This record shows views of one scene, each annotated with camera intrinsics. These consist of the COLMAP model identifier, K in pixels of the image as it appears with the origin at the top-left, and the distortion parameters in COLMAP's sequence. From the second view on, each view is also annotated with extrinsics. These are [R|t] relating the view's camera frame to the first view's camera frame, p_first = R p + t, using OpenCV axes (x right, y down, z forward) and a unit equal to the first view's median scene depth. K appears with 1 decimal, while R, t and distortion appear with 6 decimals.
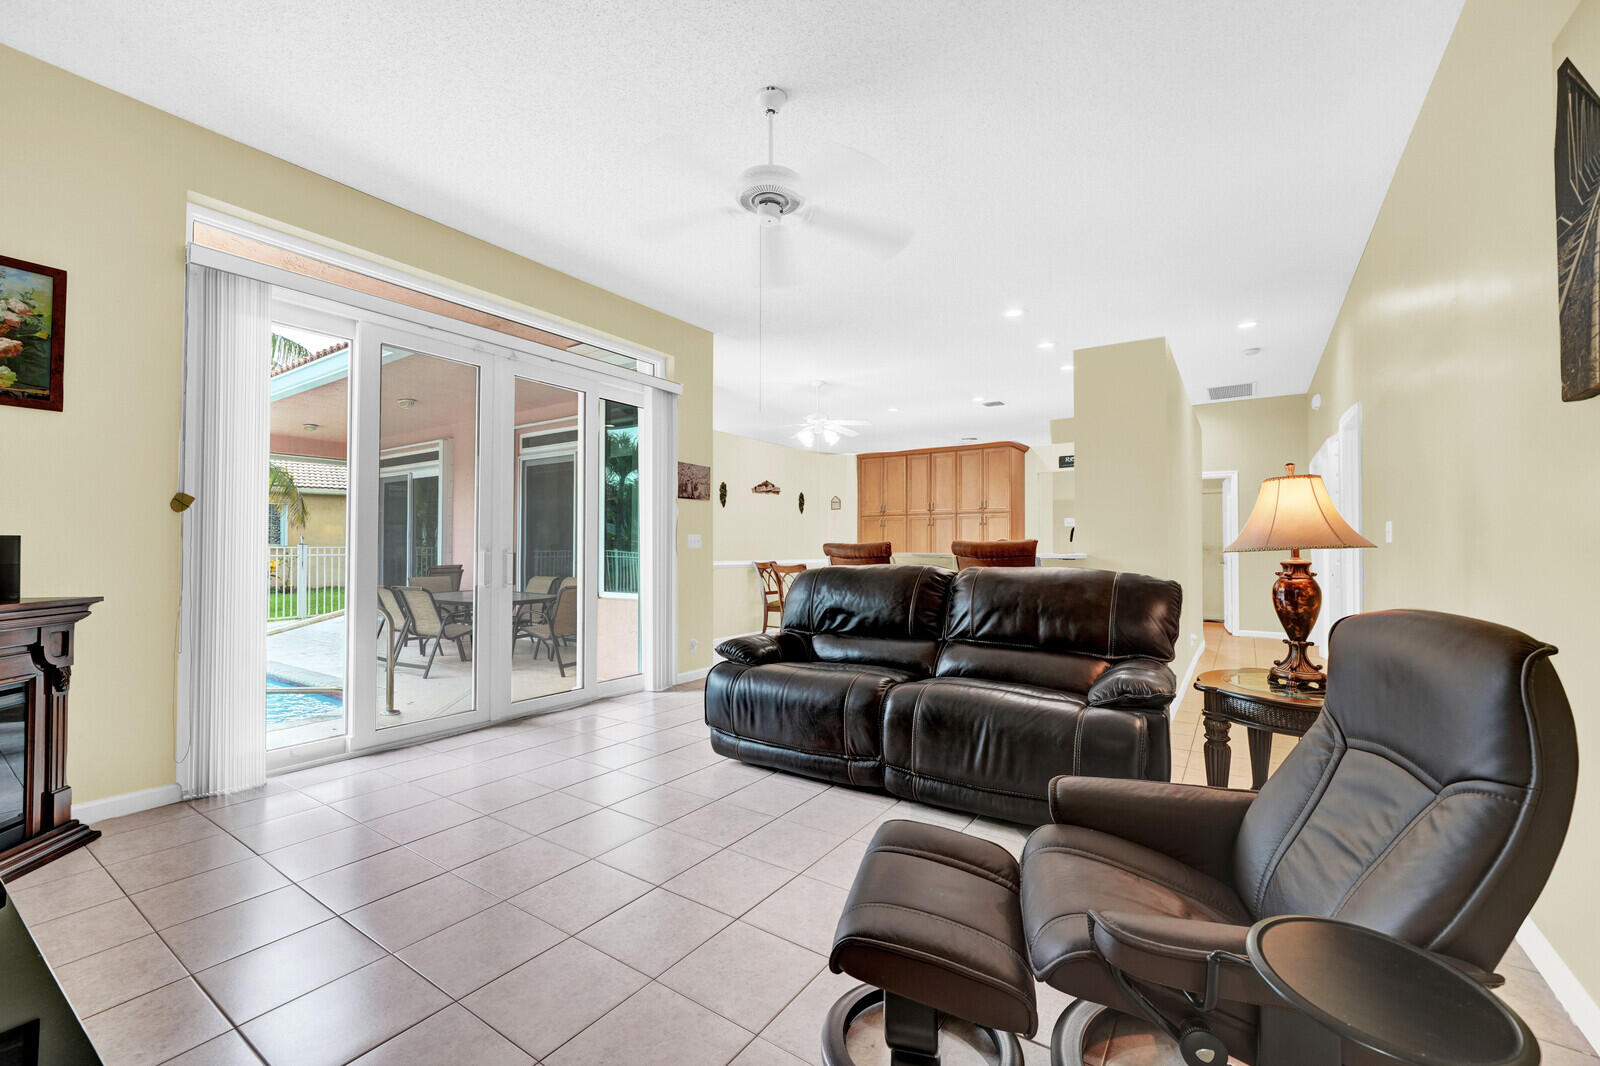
lens RADIAL K [[662.3, 0, 797.4], [0, 662.3, 535.9], [0, 0, 1]] dist [-0.001194, 0.000134]
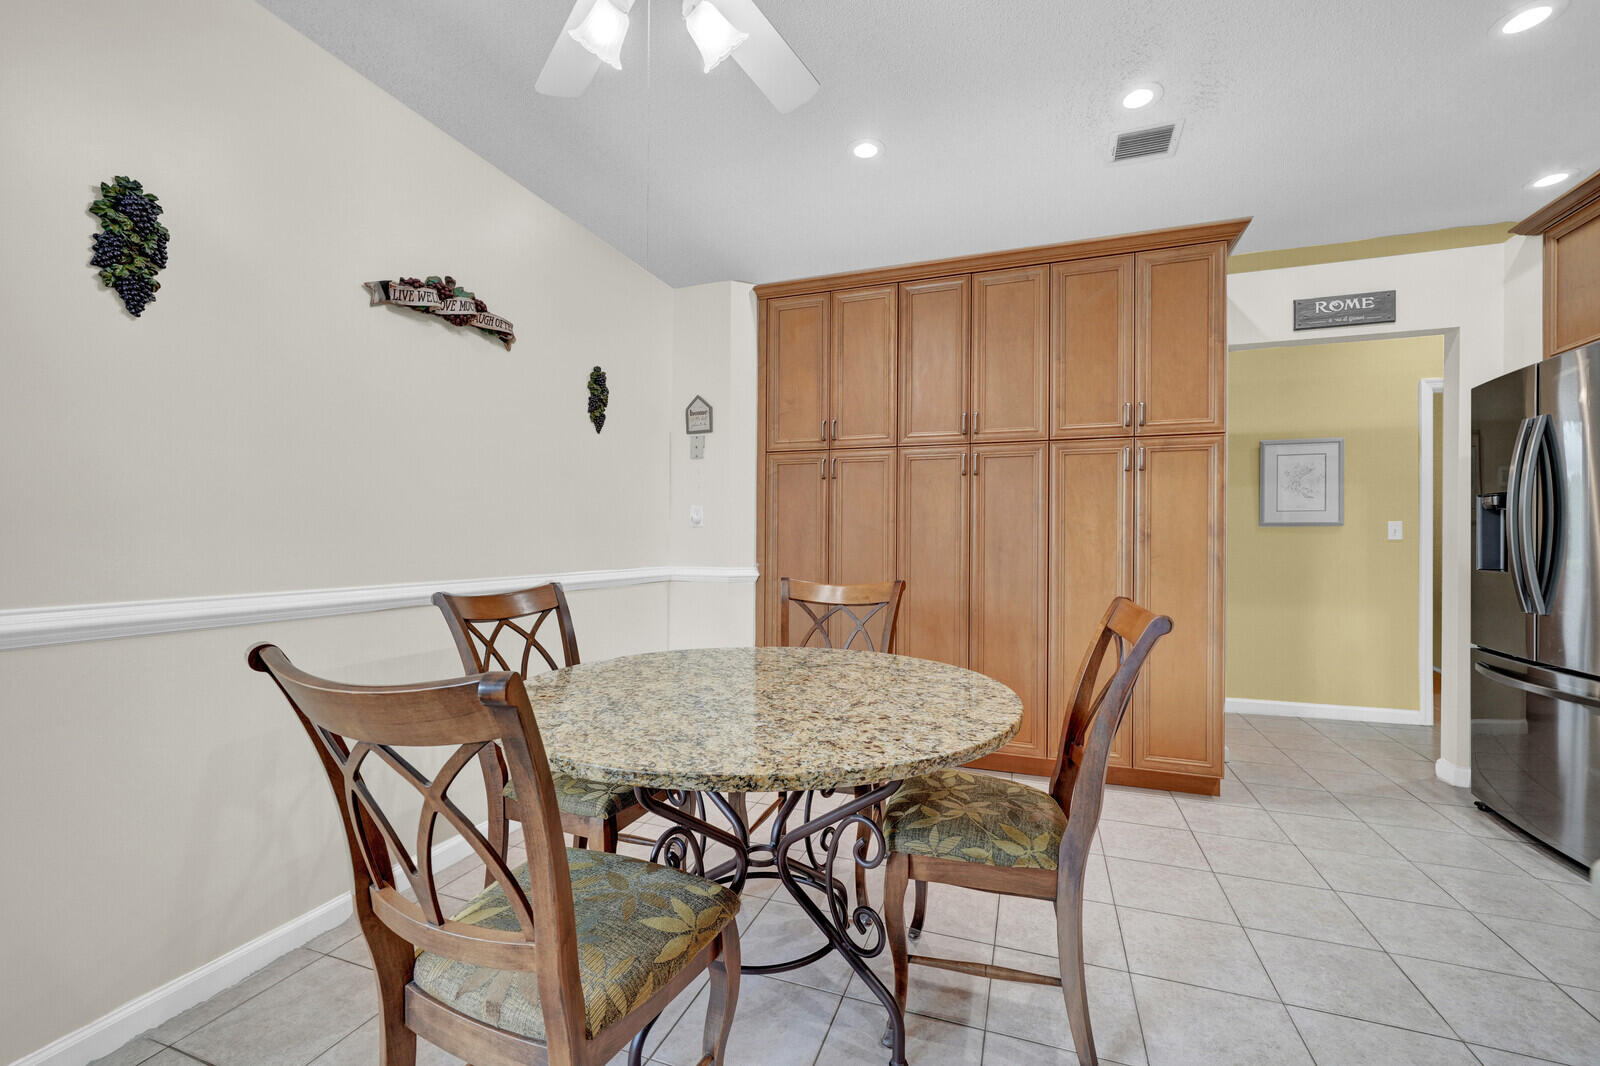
lens RADIAL K [[662.3, 0, 797.4], [0, 662.3, 535.9], [0, 0, 1]] dist [-0.001194, 0.000134]
pose [[0.970633, 0.005072, 0.240512, 0.023680], [-0.008268, 0.999890, 0.012280, 0.013736], [-0.240423, -0.013908, 0.970569, 0.654870]]
